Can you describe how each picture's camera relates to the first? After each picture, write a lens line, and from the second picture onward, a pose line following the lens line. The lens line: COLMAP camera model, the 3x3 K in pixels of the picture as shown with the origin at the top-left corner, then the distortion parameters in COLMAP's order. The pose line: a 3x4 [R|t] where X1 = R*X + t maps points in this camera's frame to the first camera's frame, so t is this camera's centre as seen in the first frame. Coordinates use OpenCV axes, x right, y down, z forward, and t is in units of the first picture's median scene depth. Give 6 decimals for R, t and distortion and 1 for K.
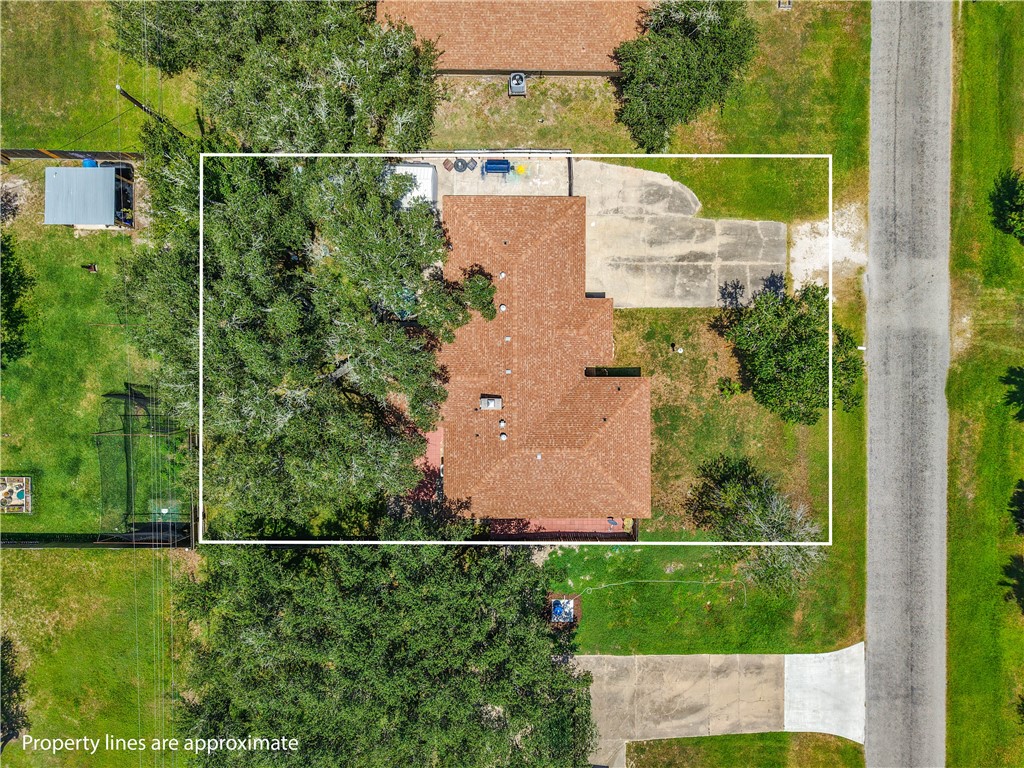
lens RADIAL K [[679.5, 0, 506.9], [0, 679.5, 383.6], [0, 0, 1]] dist [0.004003, 0.002175]
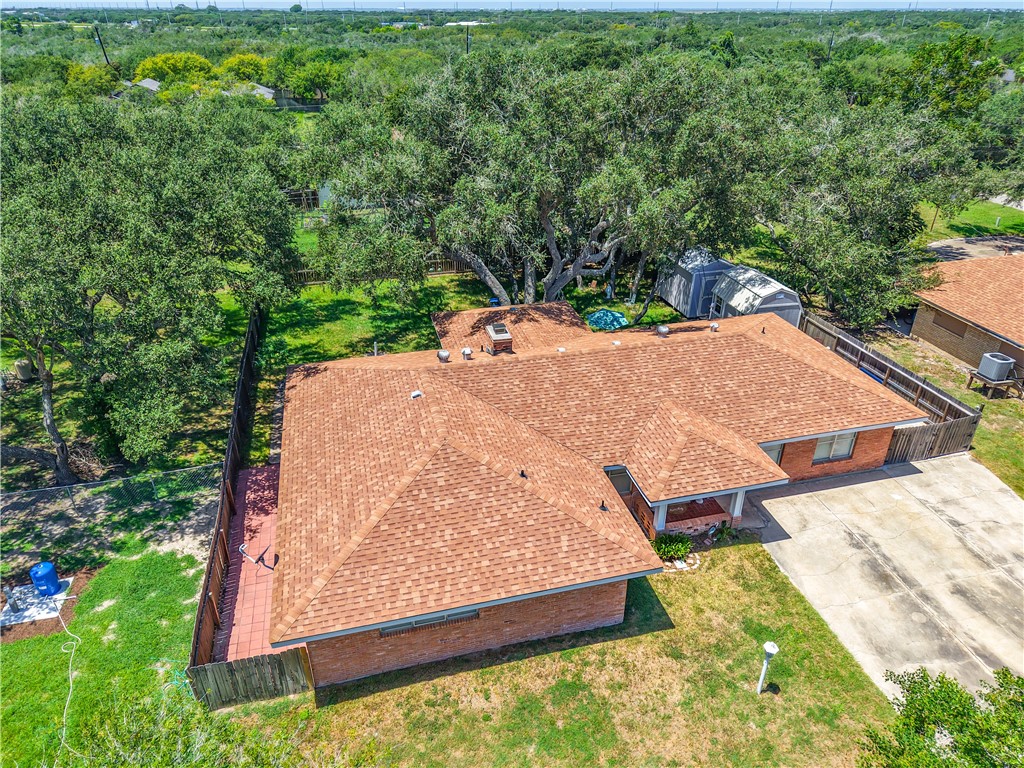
lens RADIAL K [[679.5, 0, 506.9], [0, 679.5, 383.6], [0, 0, 1]] dist [0.004003, 0.002175]
pose [[0.243807, 0.459512, -0.854053, 0.437445], [-0.969497, 0.092620, -0.226930, 0.142491], [-0.025174, 0.883329, 0.468077, 0.693003]]
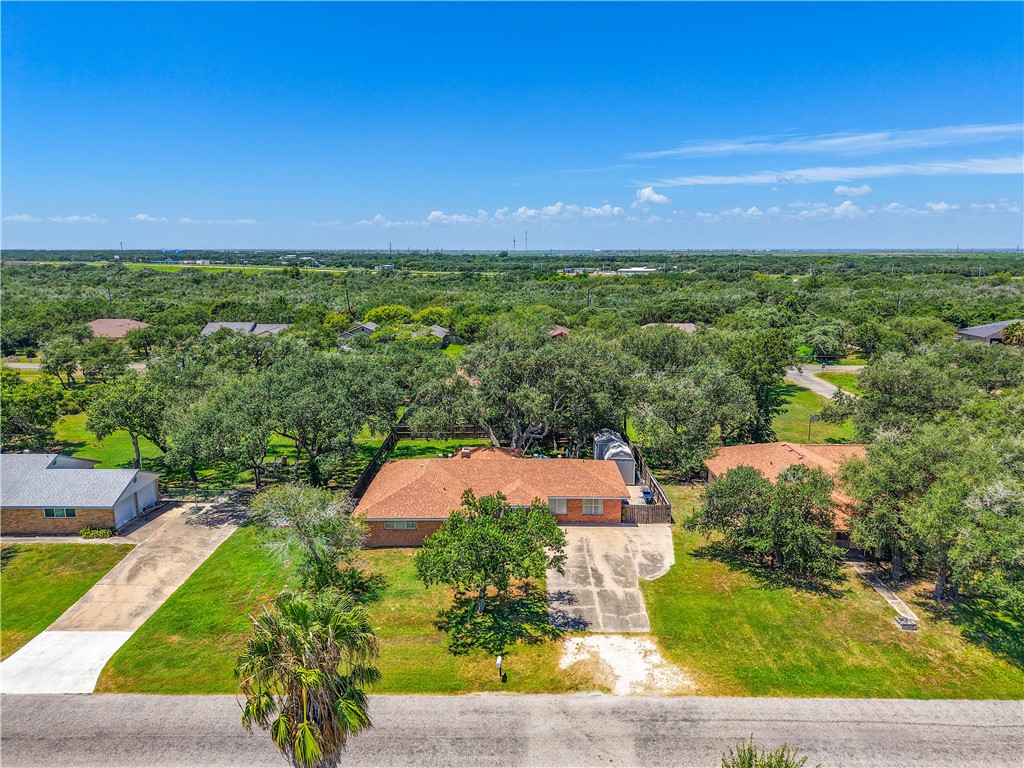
lens RADIAL K [[679.5, 0, 506.9], [0, 679.5, 383.6], [0, 0, 1]] dist [0.004003, 0.002175]
pose [[-0.020814, 0.182813, -0.982927, 1.185246], [-0.999516, -0.026562, 0.016225, -0.063978], [-0.023142, 0.982789, 0.183277, 0.547679]]
